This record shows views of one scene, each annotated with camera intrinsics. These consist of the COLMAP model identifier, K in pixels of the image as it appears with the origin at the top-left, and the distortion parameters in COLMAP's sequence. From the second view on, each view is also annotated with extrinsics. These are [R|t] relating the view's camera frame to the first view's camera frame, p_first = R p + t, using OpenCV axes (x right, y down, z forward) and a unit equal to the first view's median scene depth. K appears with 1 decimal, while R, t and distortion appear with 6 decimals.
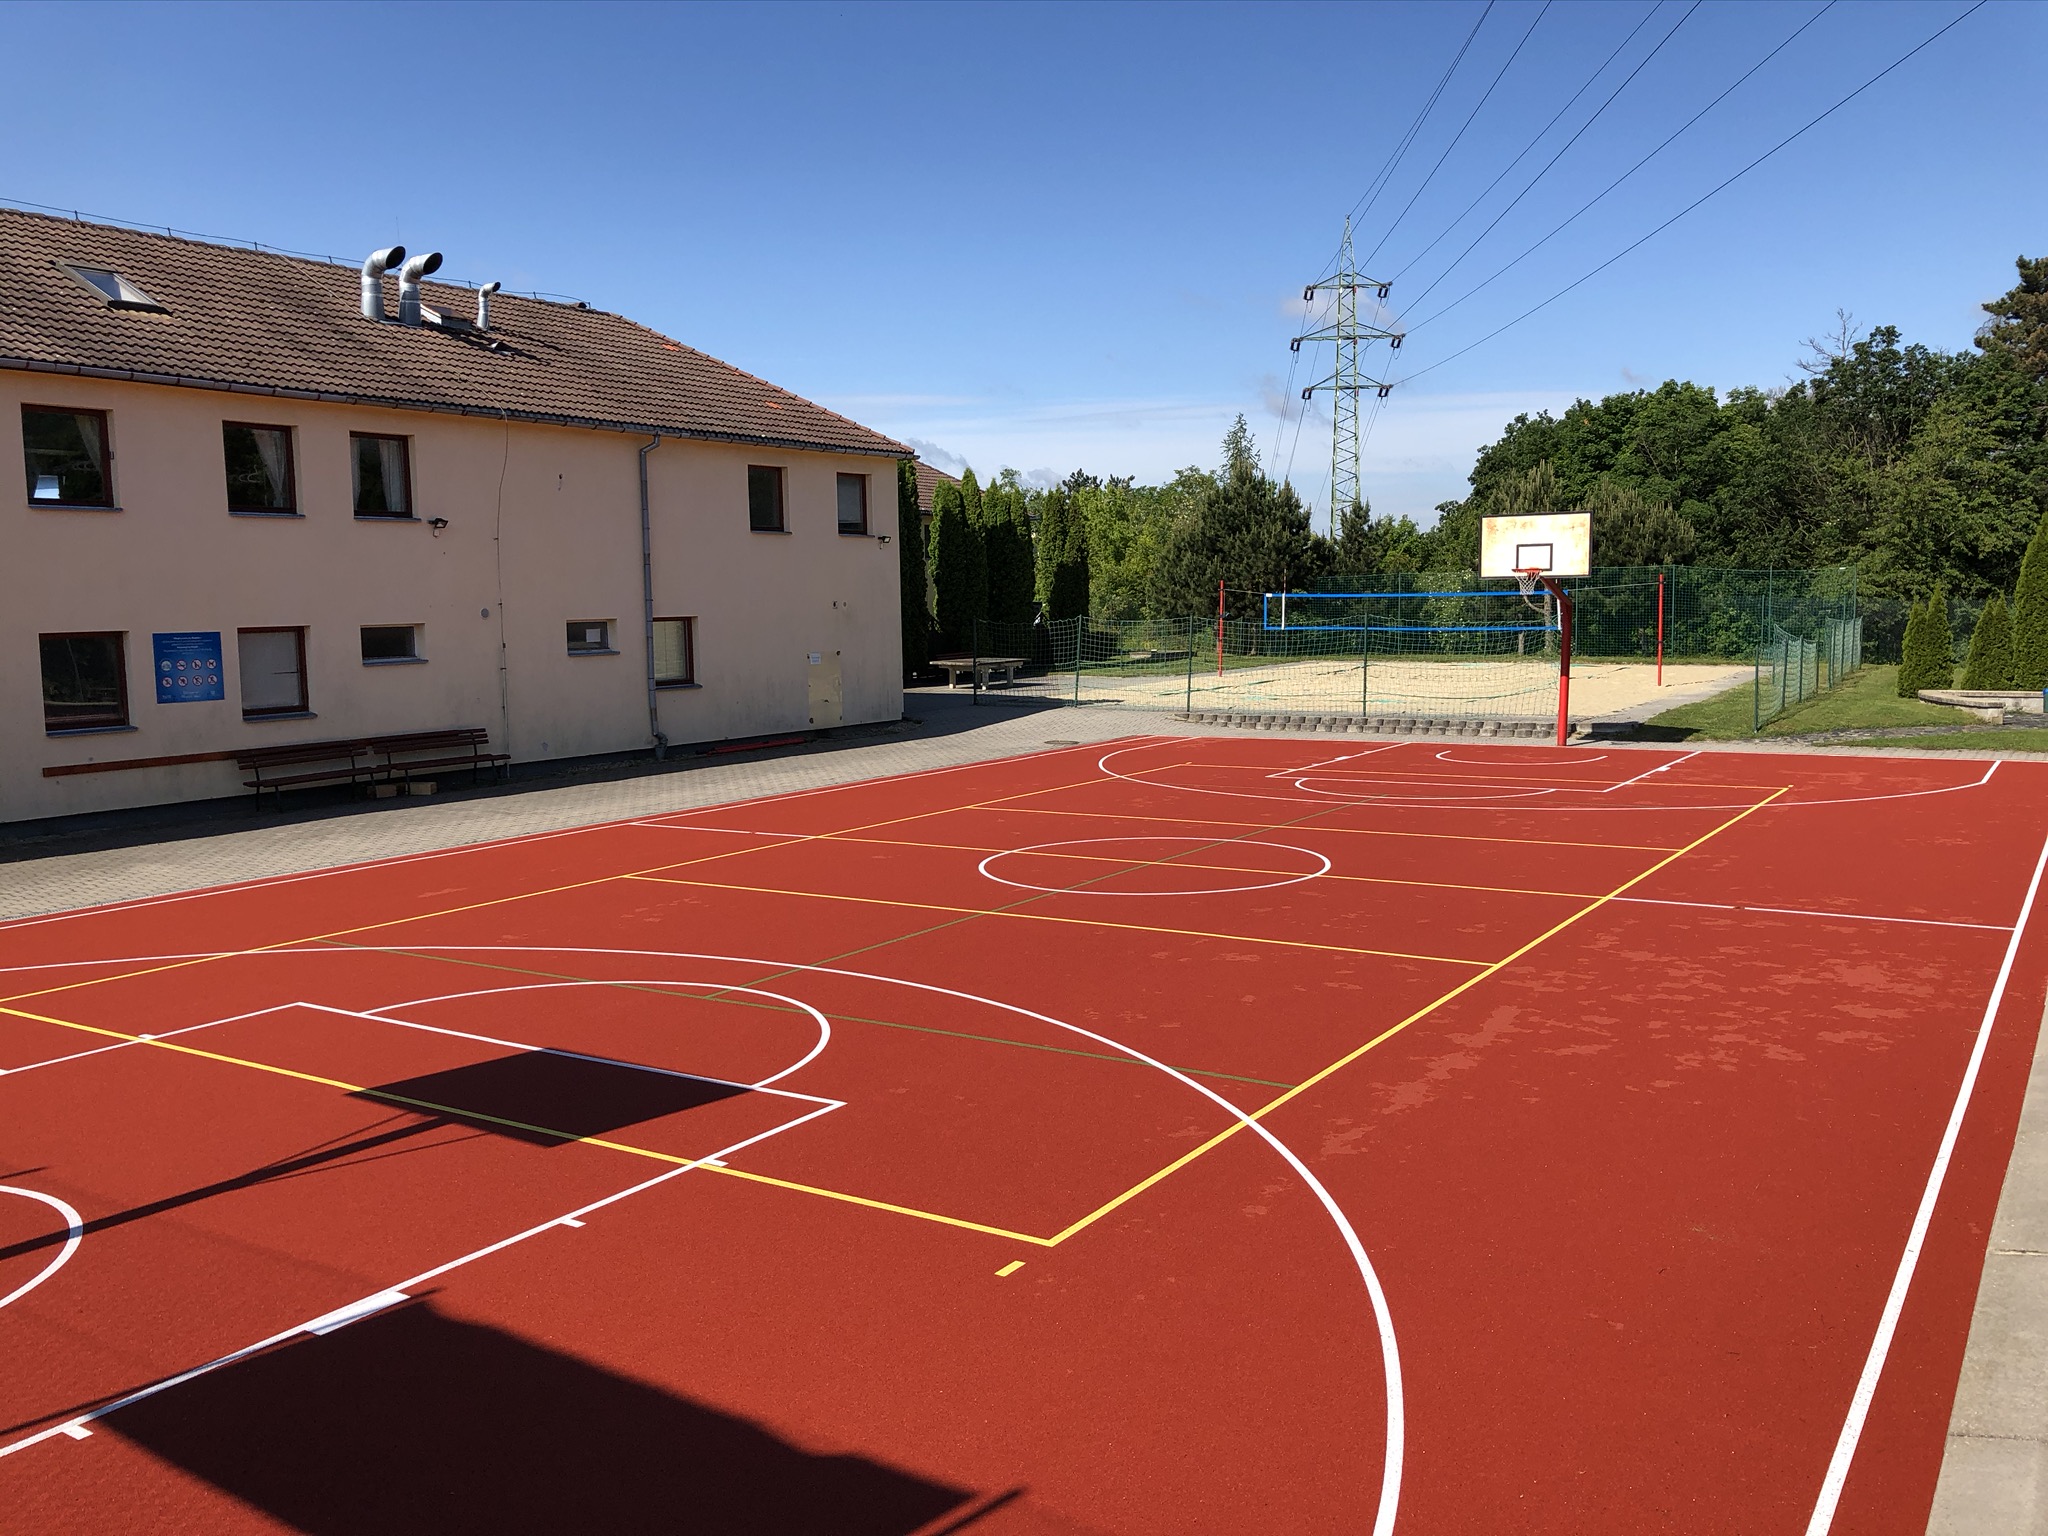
lens RADIAL K [[1659.6, 0, 1018.7], [0, 1659.6, 777.1], [0, 0, 1]] dist [0.006264, -0.014085]
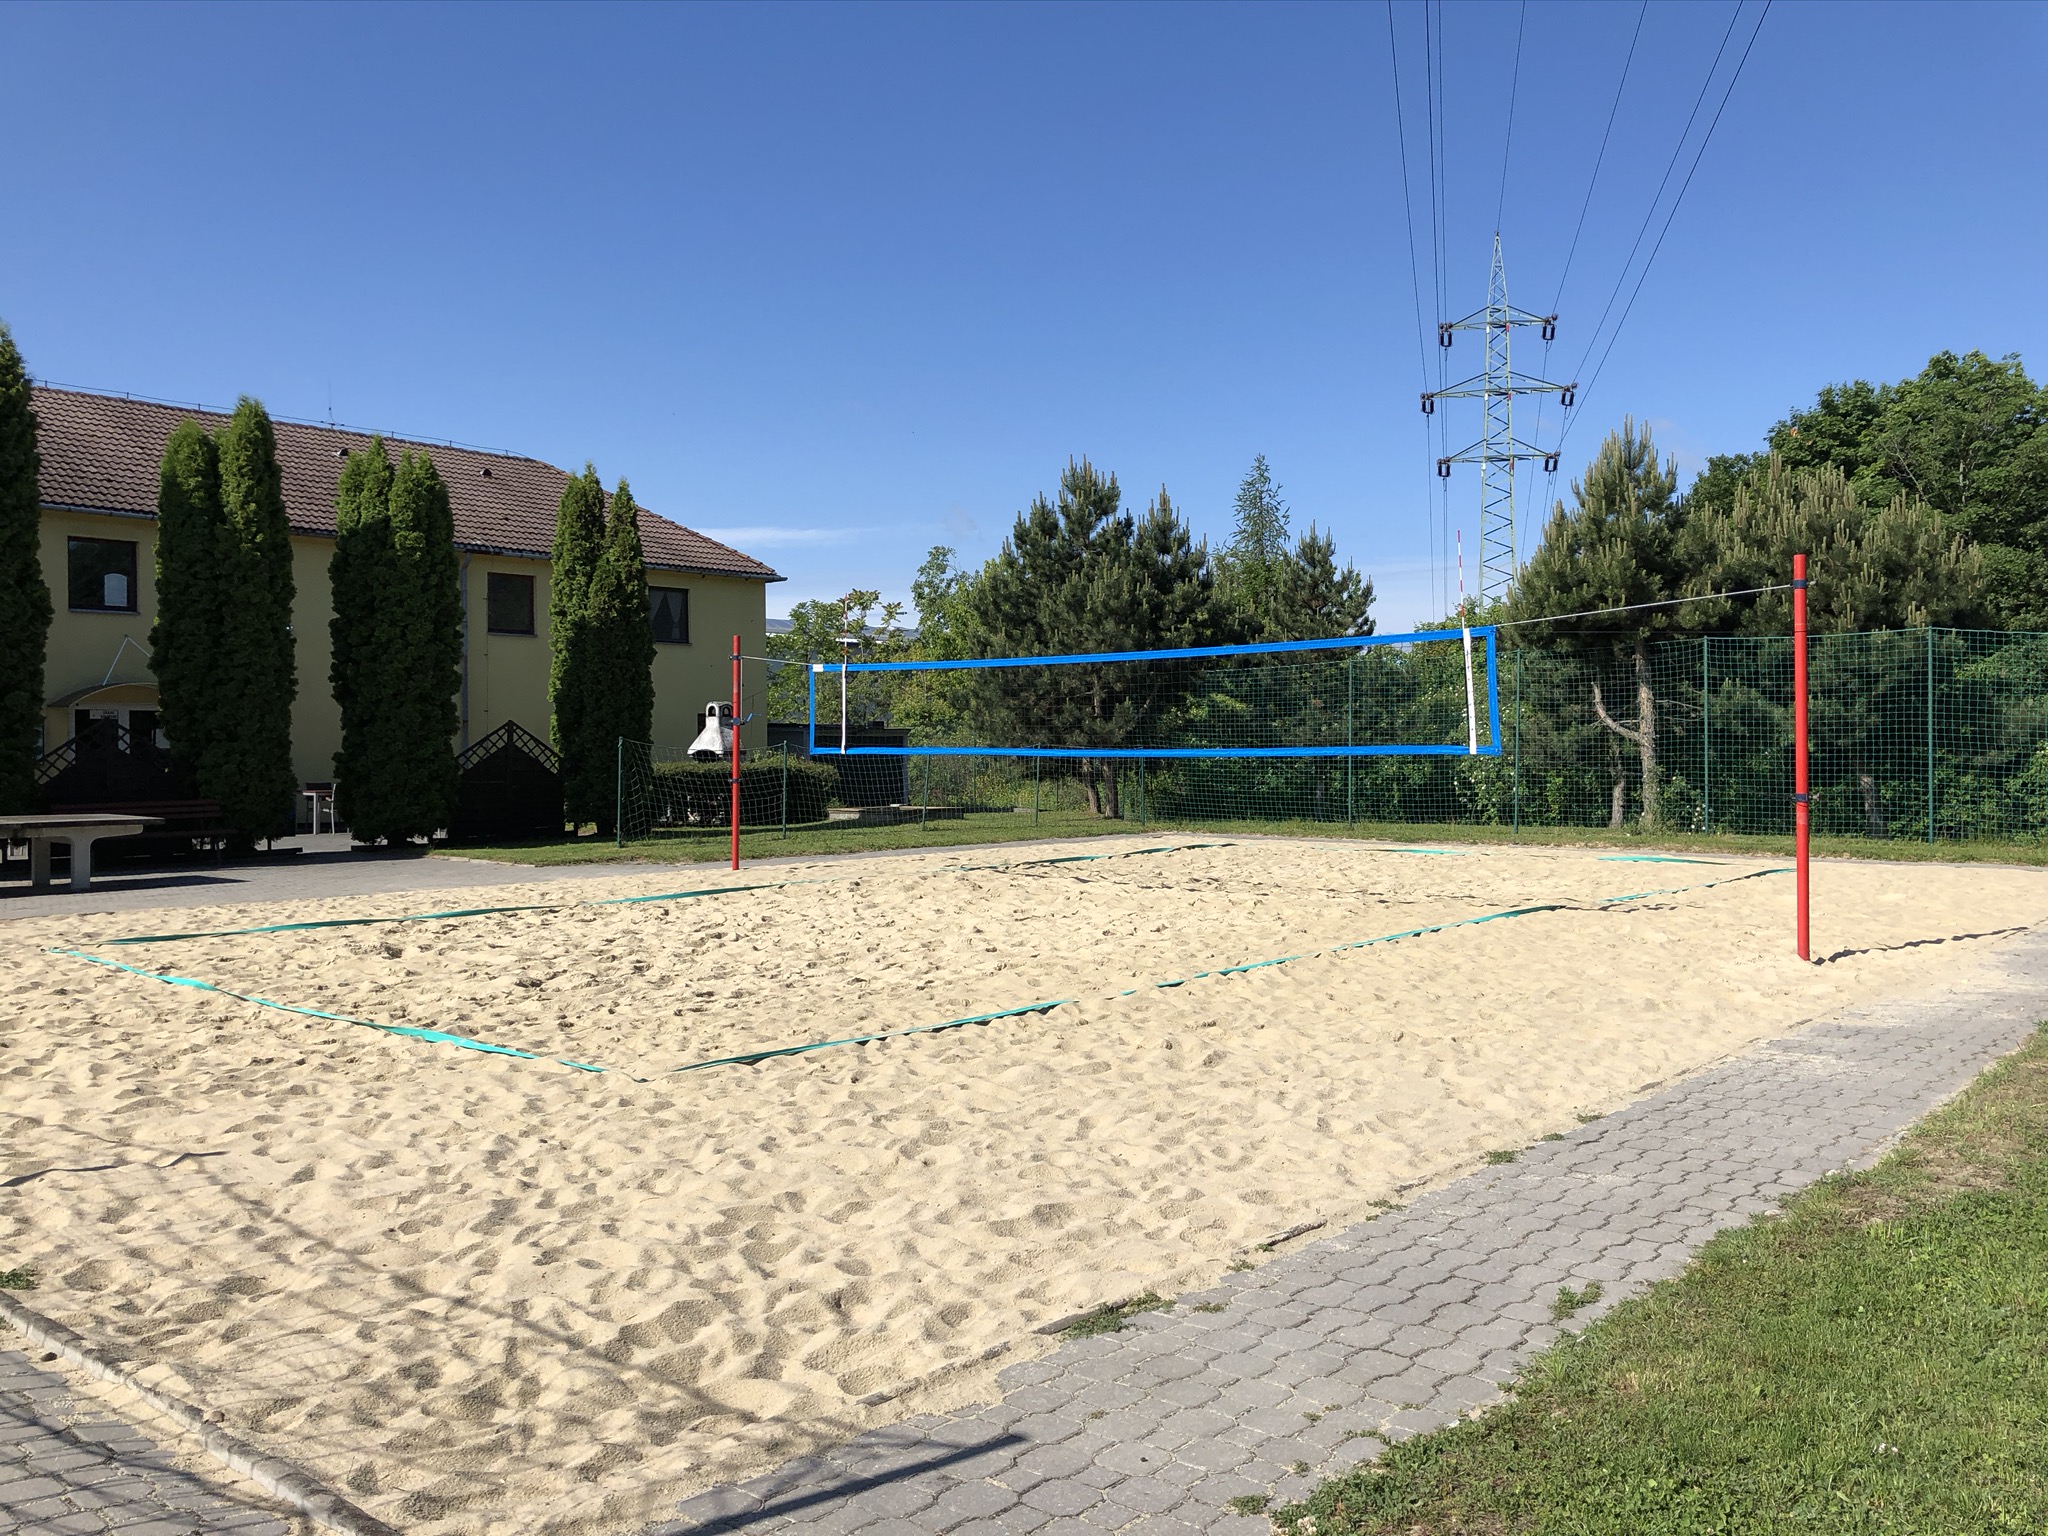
lens RADIAL K [[1659.6, 0, 1047.0], [0, 1659.6, 728.1], [0, 0, 1]] dist [0.006264, -0.014085]
pose [[0.988366, 0.010278, -0.151745, 0.203971], [-0.029096, 0.992065, -0.122315, -0.037138], [0.149283, 0.125307, 0.980822, 0.476706]]
